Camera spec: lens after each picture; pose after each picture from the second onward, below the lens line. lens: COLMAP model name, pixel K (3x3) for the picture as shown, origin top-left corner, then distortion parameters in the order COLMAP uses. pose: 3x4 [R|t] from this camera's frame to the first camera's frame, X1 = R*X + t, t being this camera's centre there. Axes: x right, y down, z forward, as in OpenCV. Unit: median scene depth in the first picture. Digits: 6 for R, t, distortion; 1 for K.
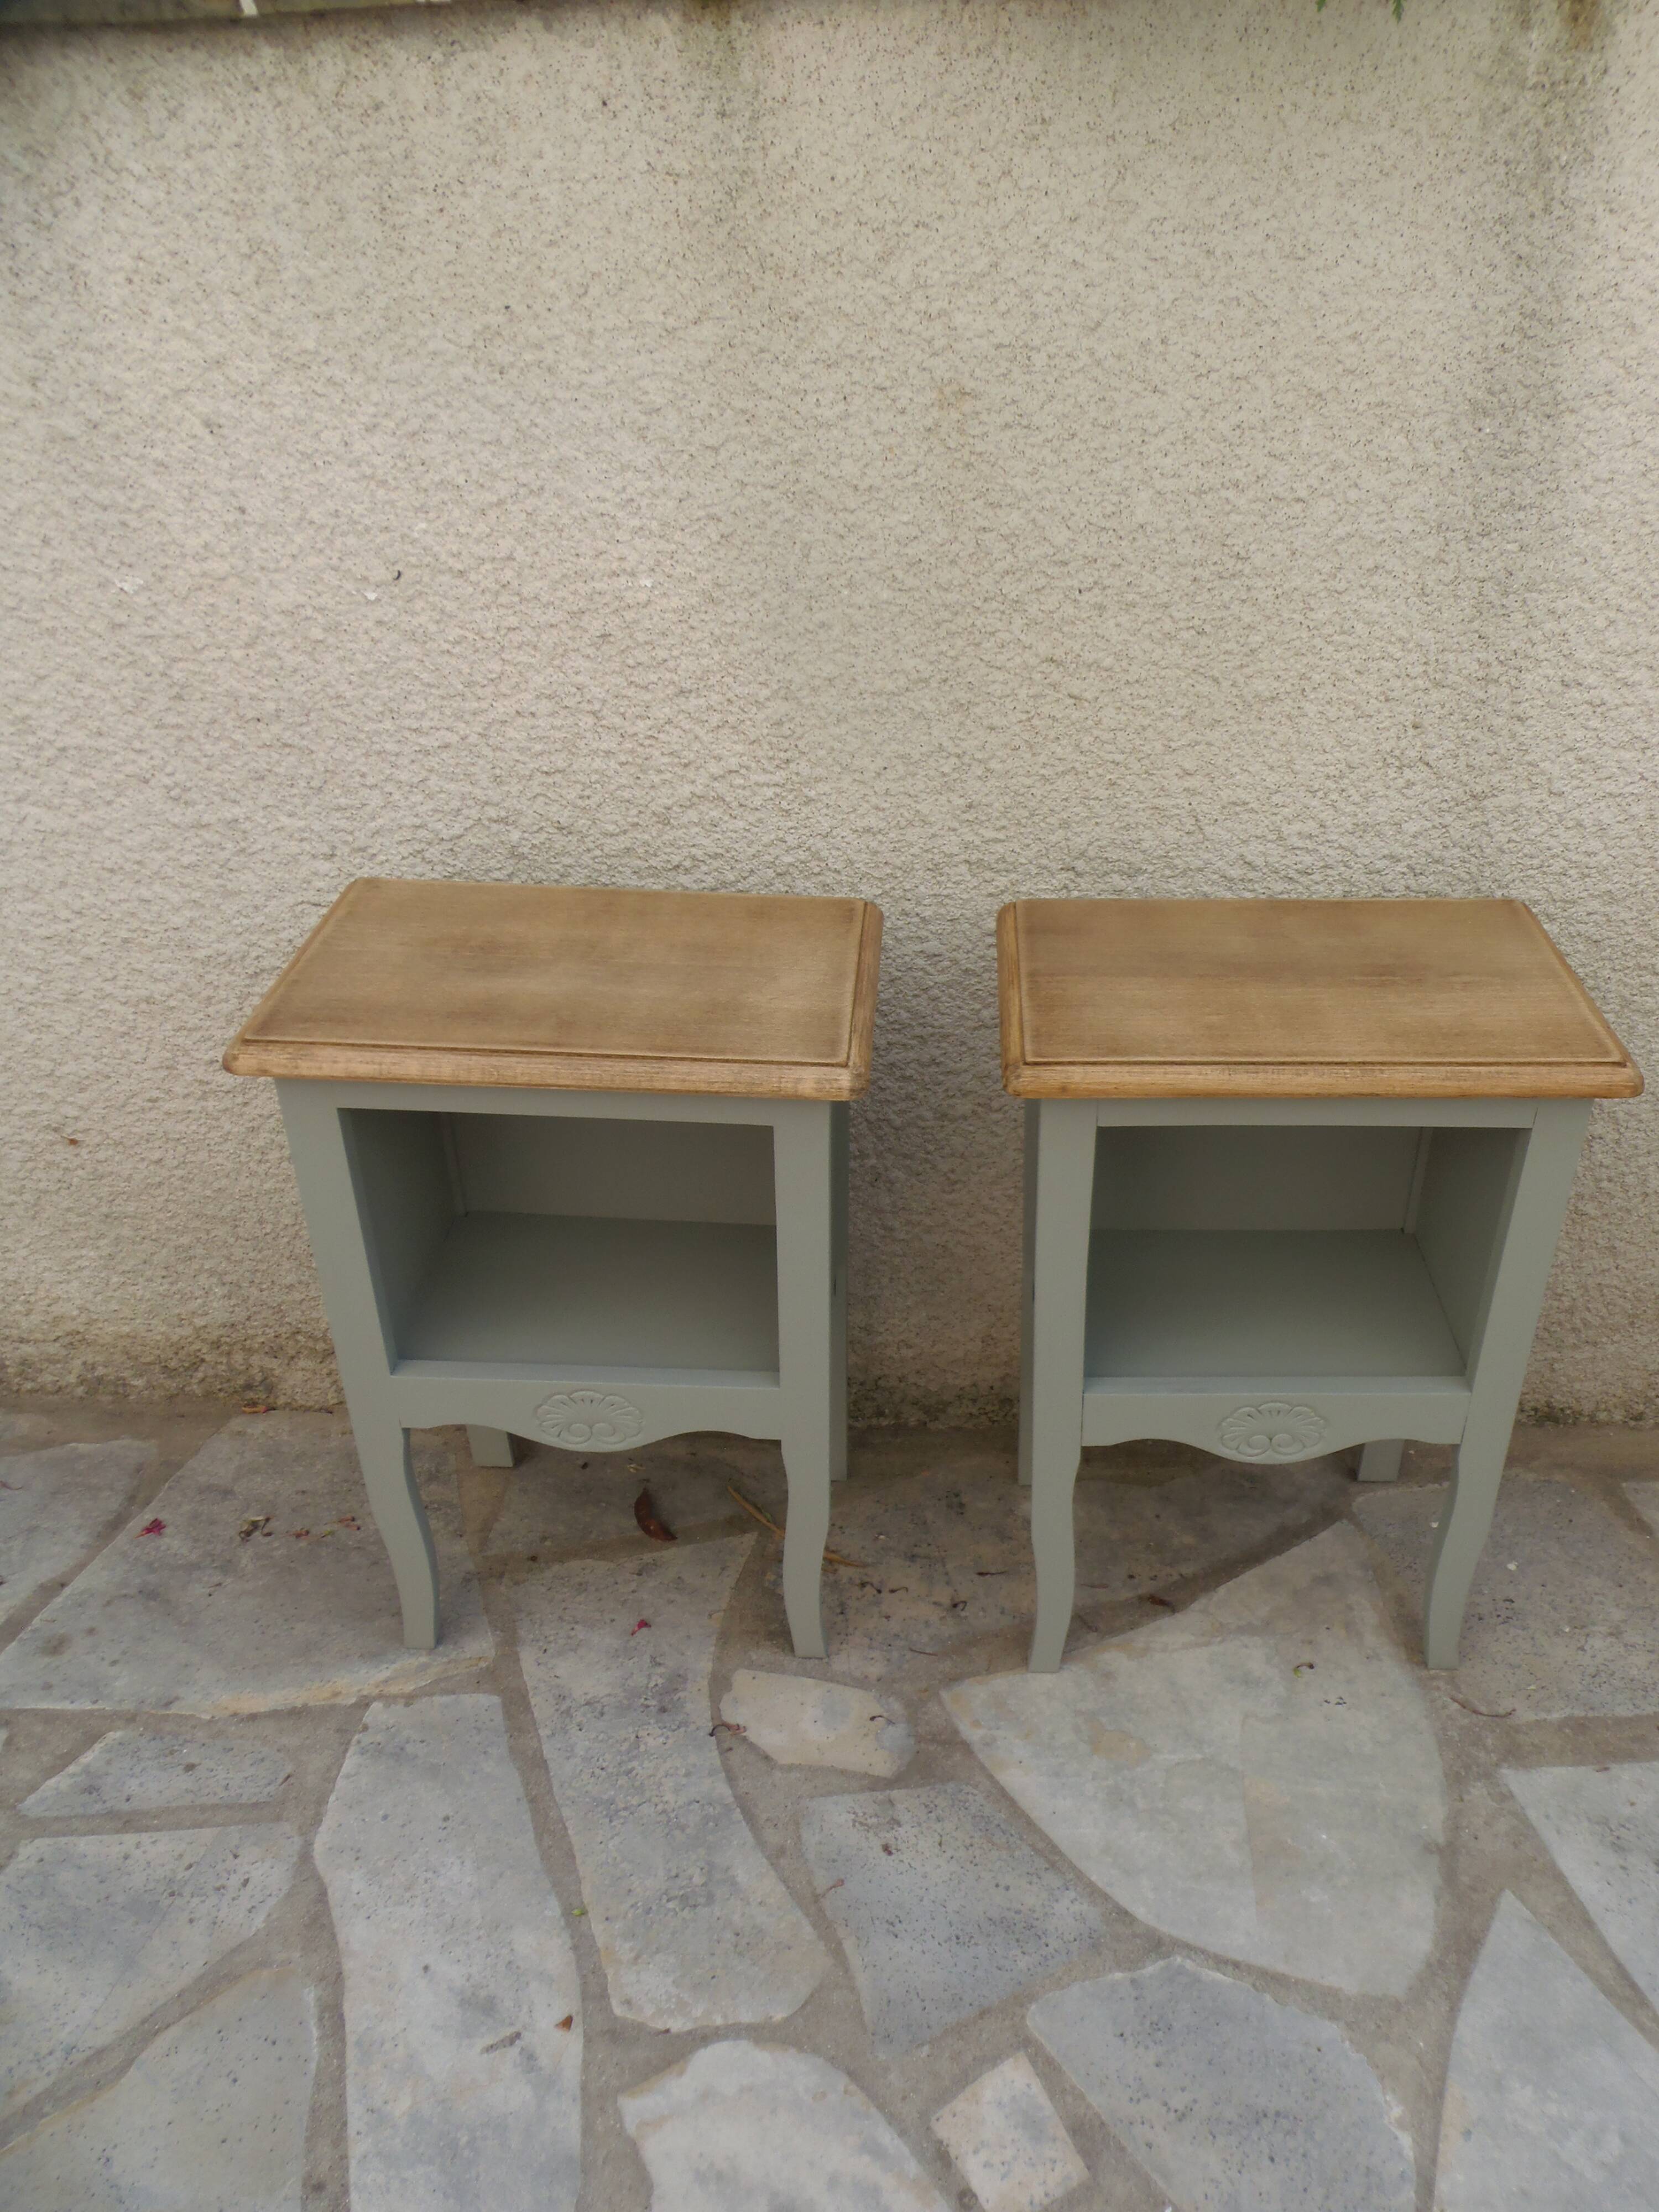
lens RADIAL K [[1652.6, 0, 933.7], [0, 1652.6, 1116.0], [0, 0, 1]] dist [-0.022973, -0.000515]
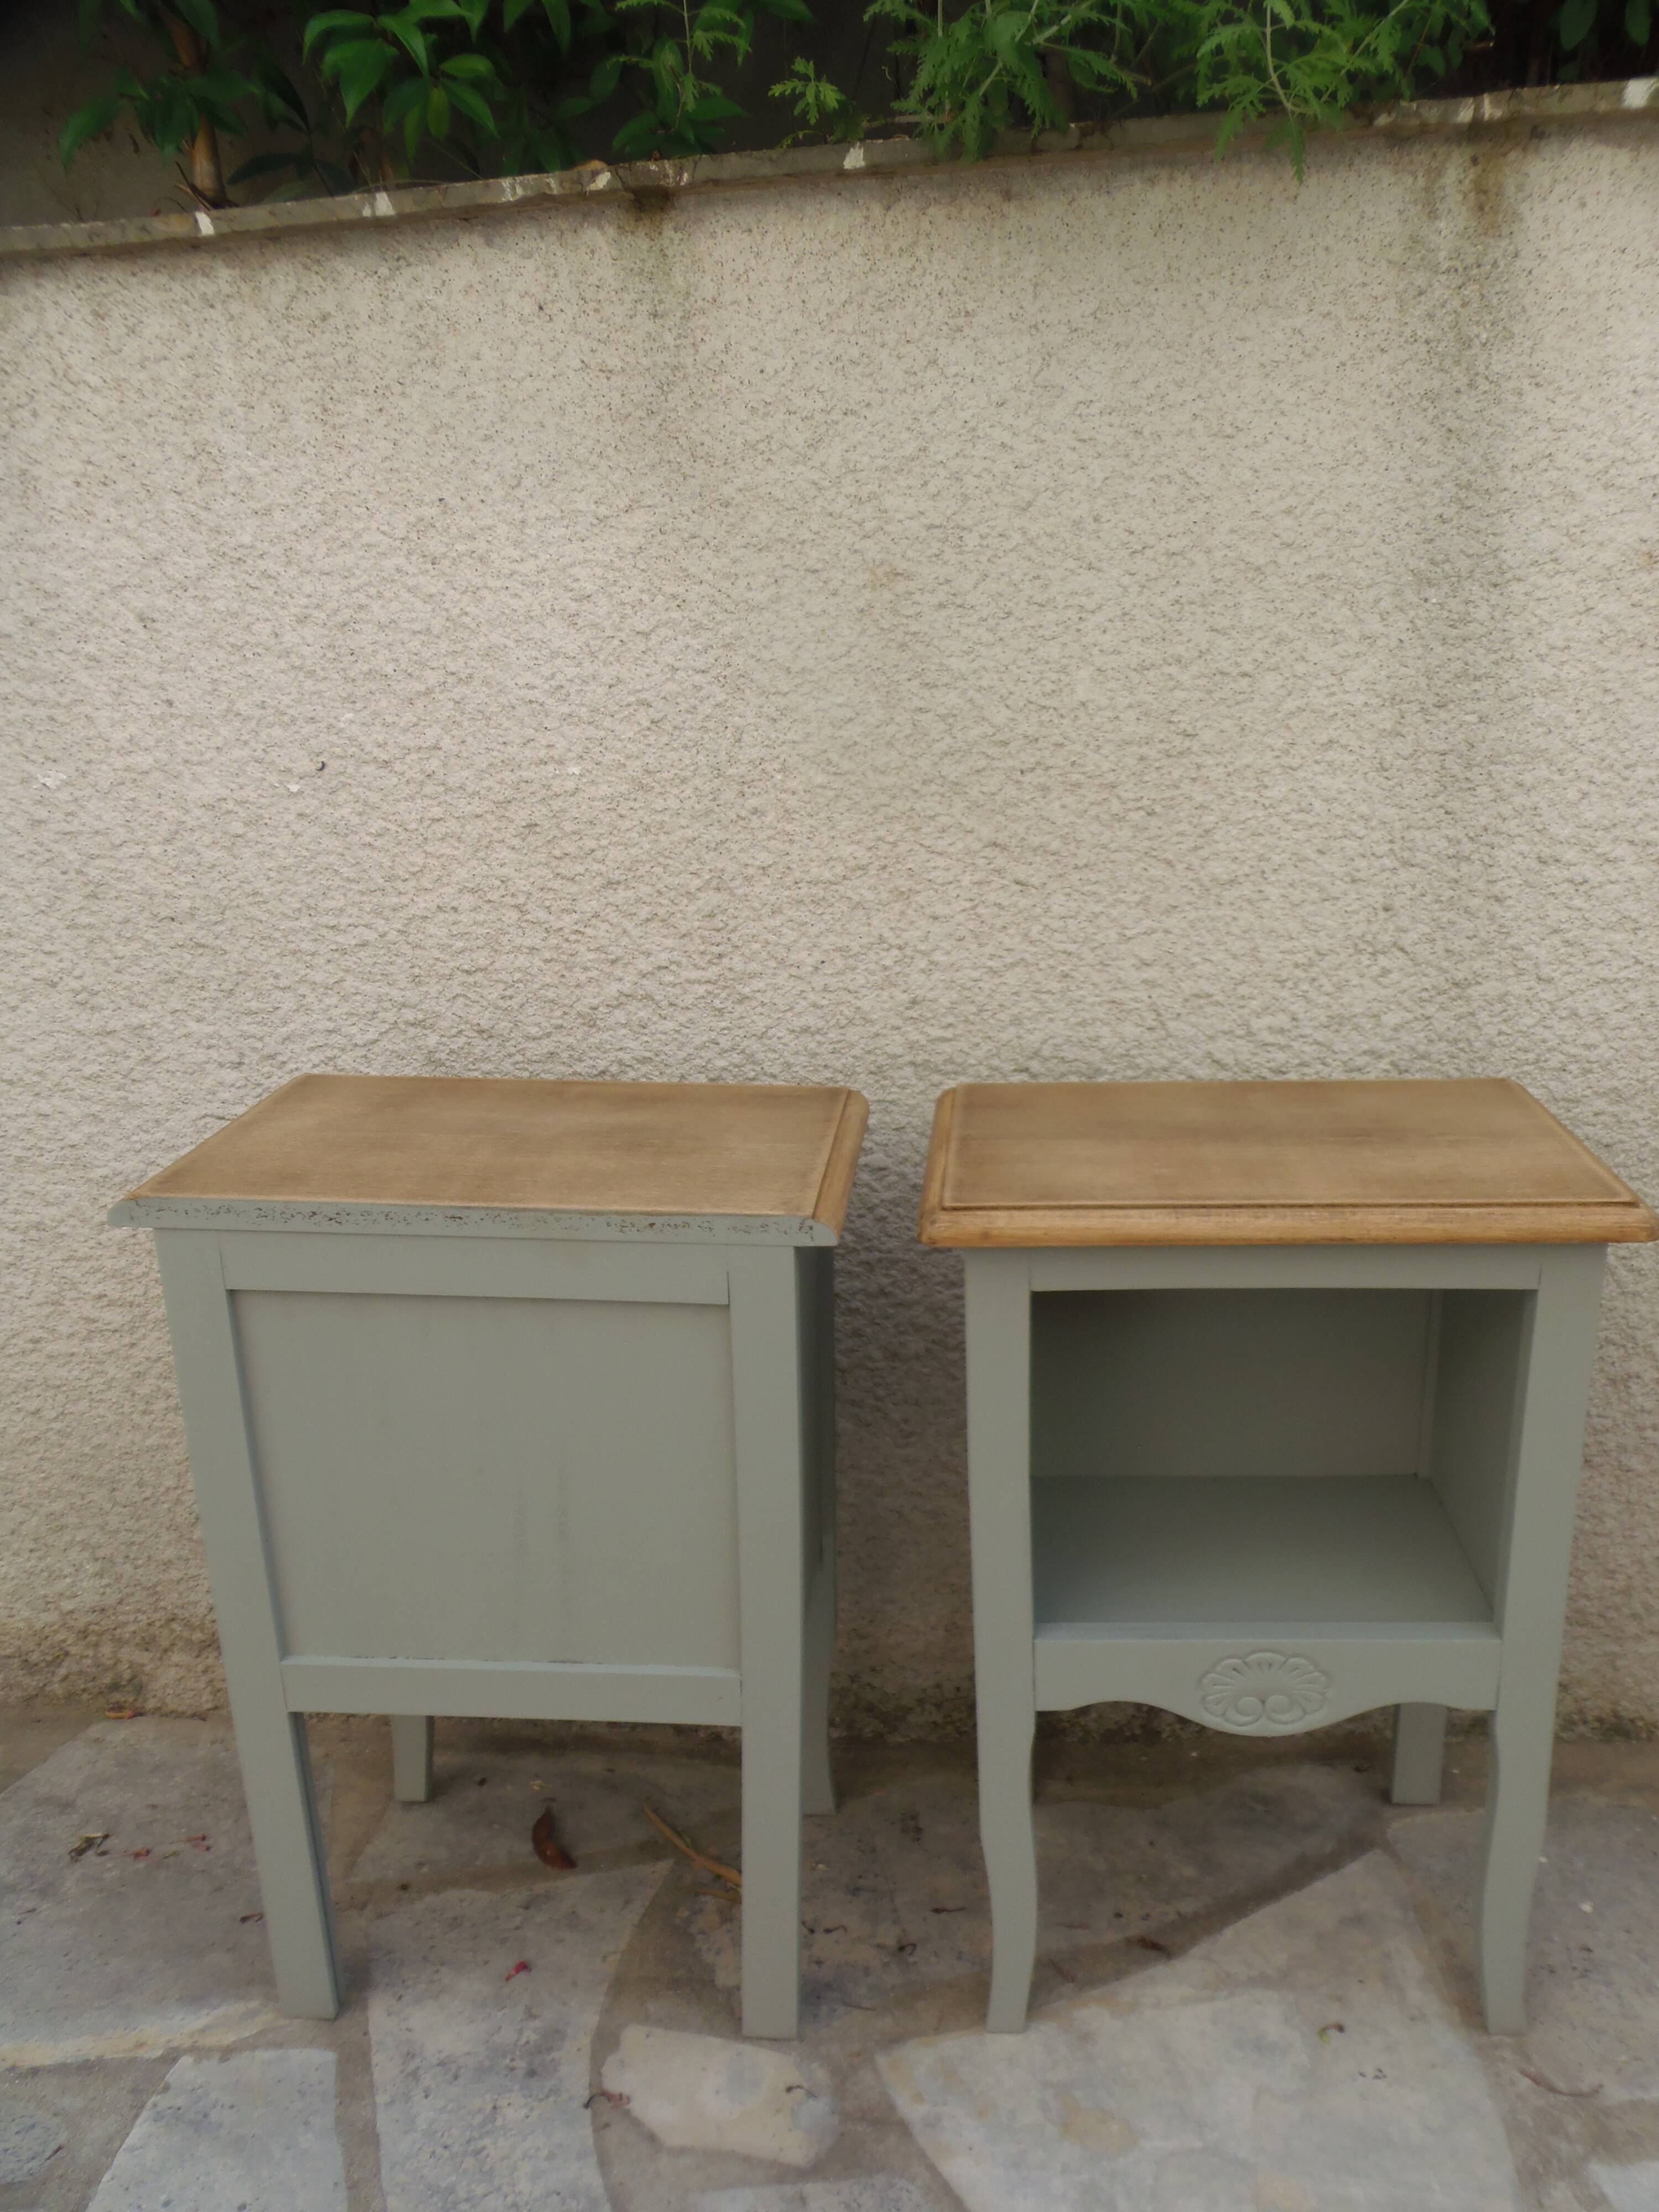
lens RADIAL K [[1642.1, 0, 934.1], [0, 1642.1, 1105.3], [0, 0, 1]] dist [-0.018622, -0.012654]
pose [[0.999554, -0.007036, -0.029019, 0.063259], [-0.000599, 0.966927, -0.255053, 0.112084], [0.029853, 0.254957, 0.966492, 0.122587]]
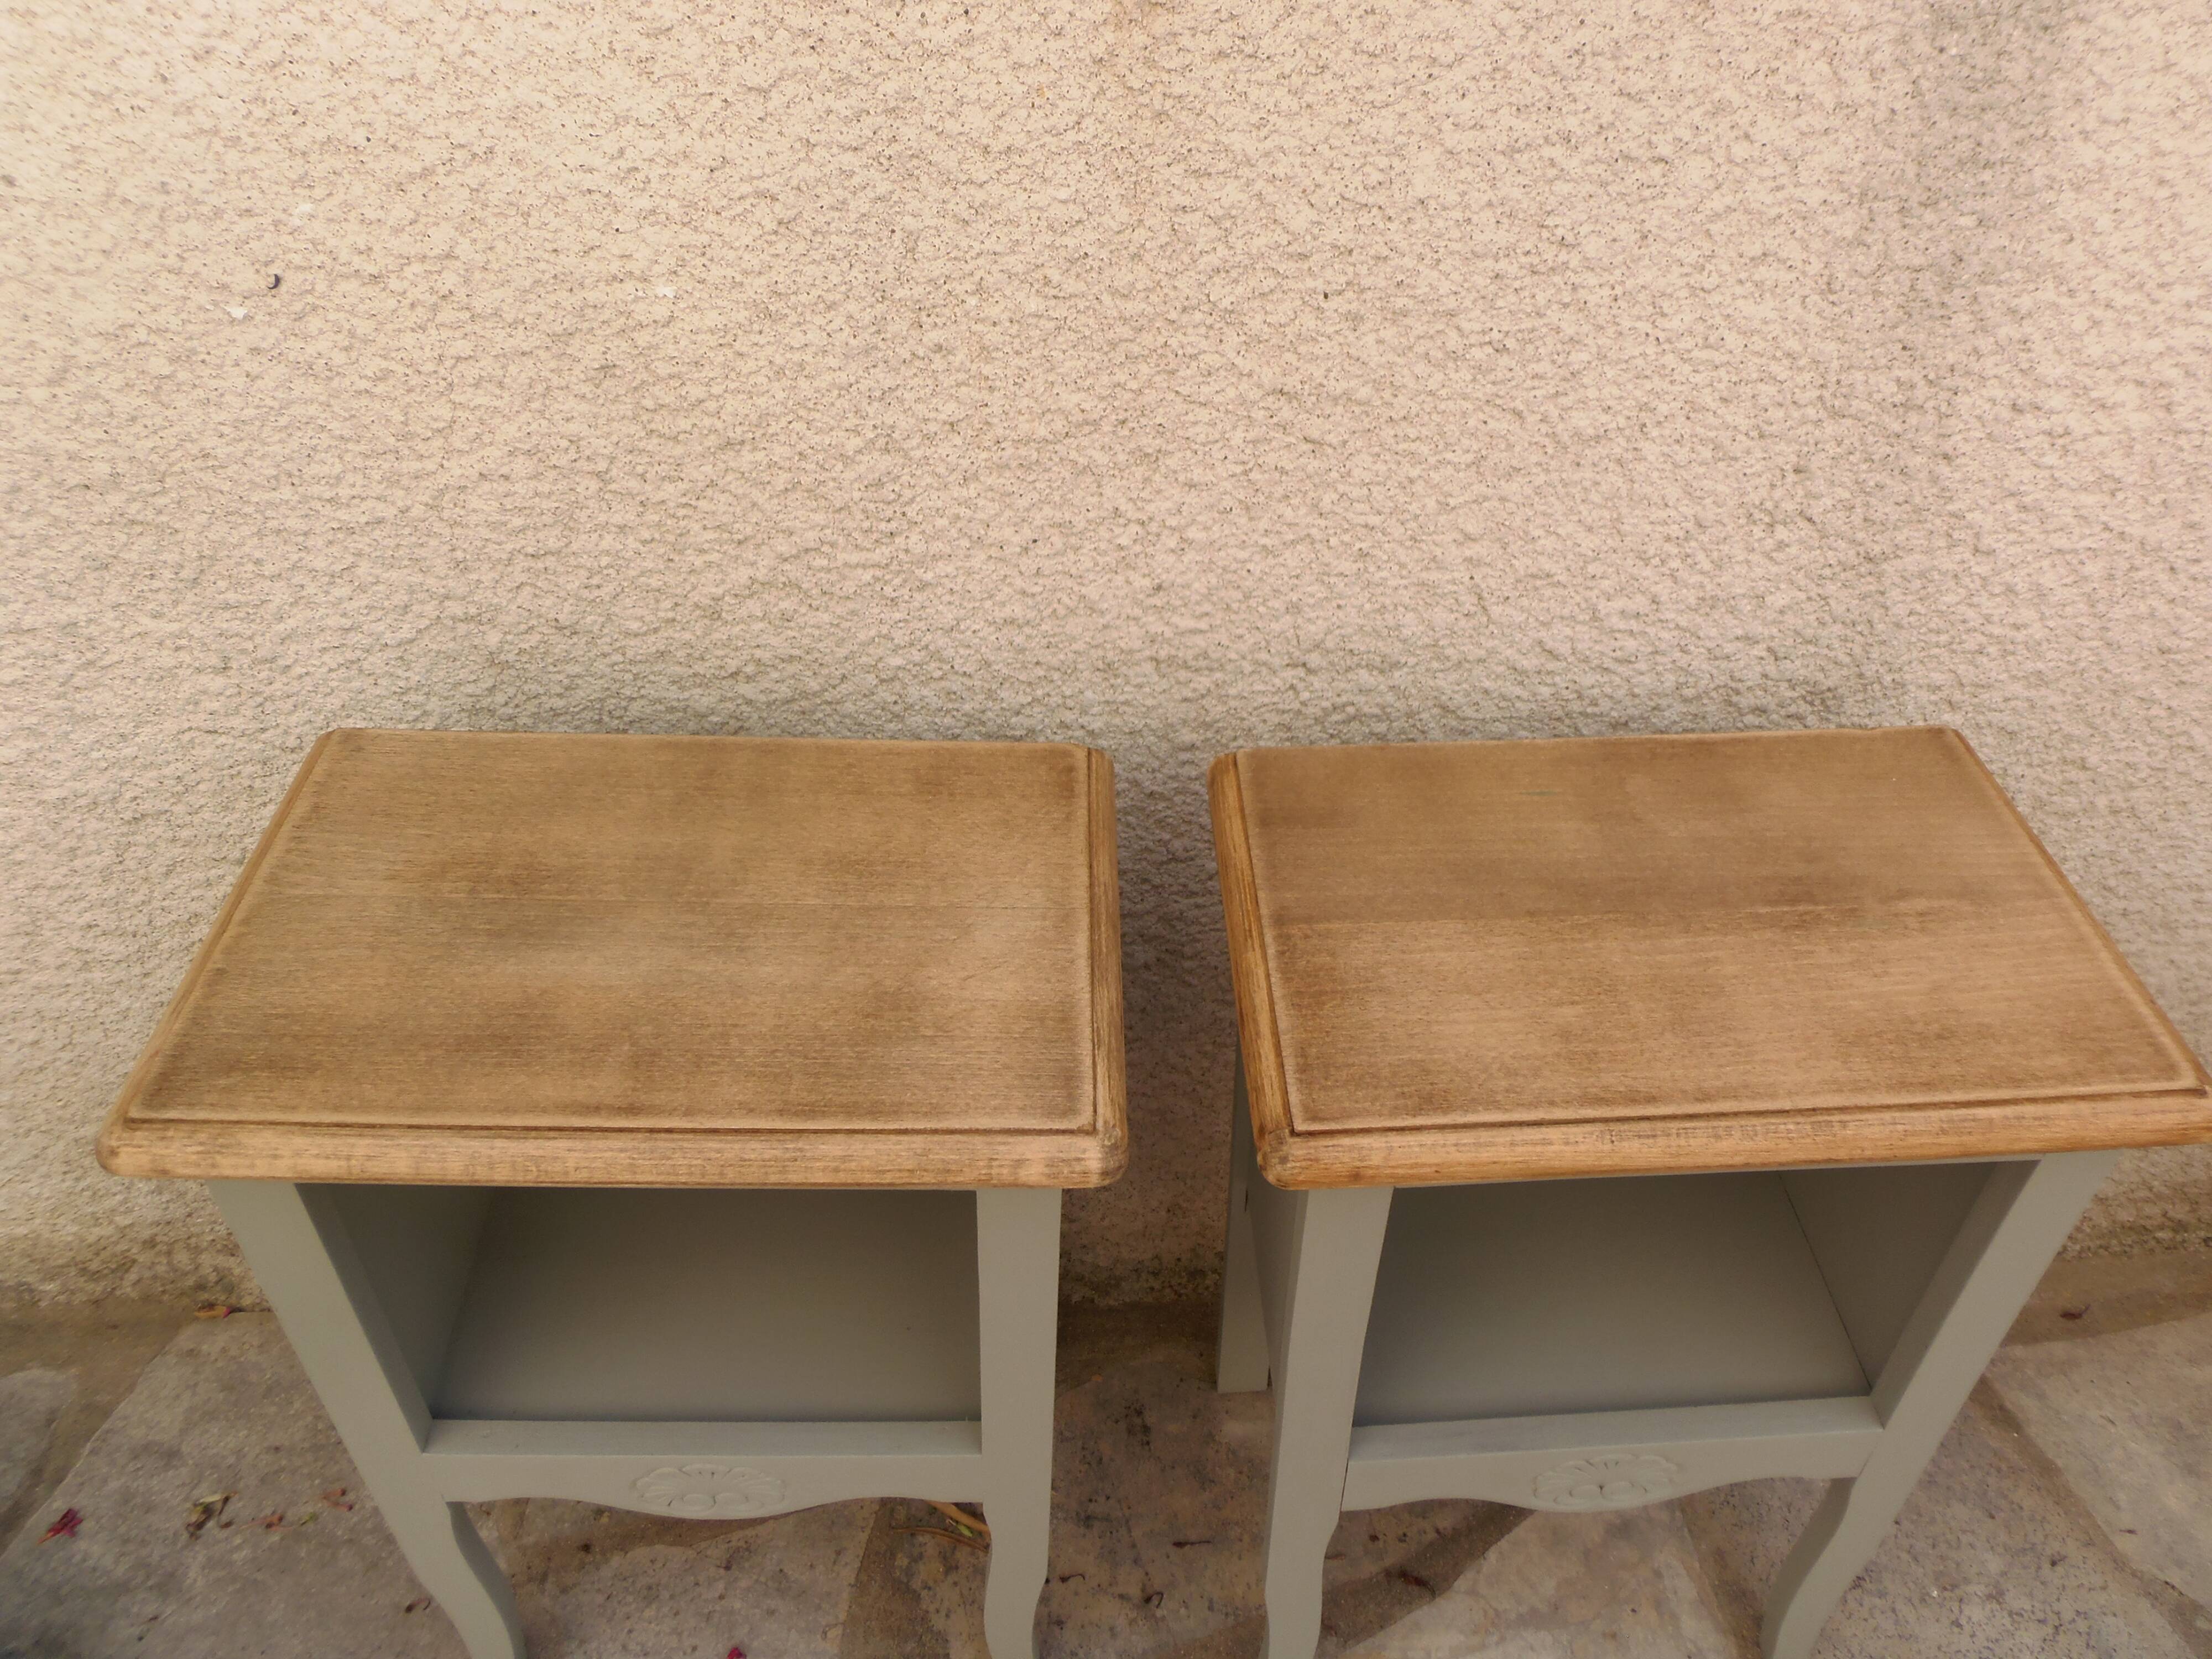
lens RADIAL K [[1652.6, 0, 1124.6], [0, 1652.6, 687.7], [0, 0, 1]] dist [-0.022973, -0.000515]
pose [[0.998102, -0.027346, 0.055170, -0.033100], [0.022711, 0.996295, 0.082953, -0.215052], [-0.057234, -0.081542, 0.995025, 0.324854]]
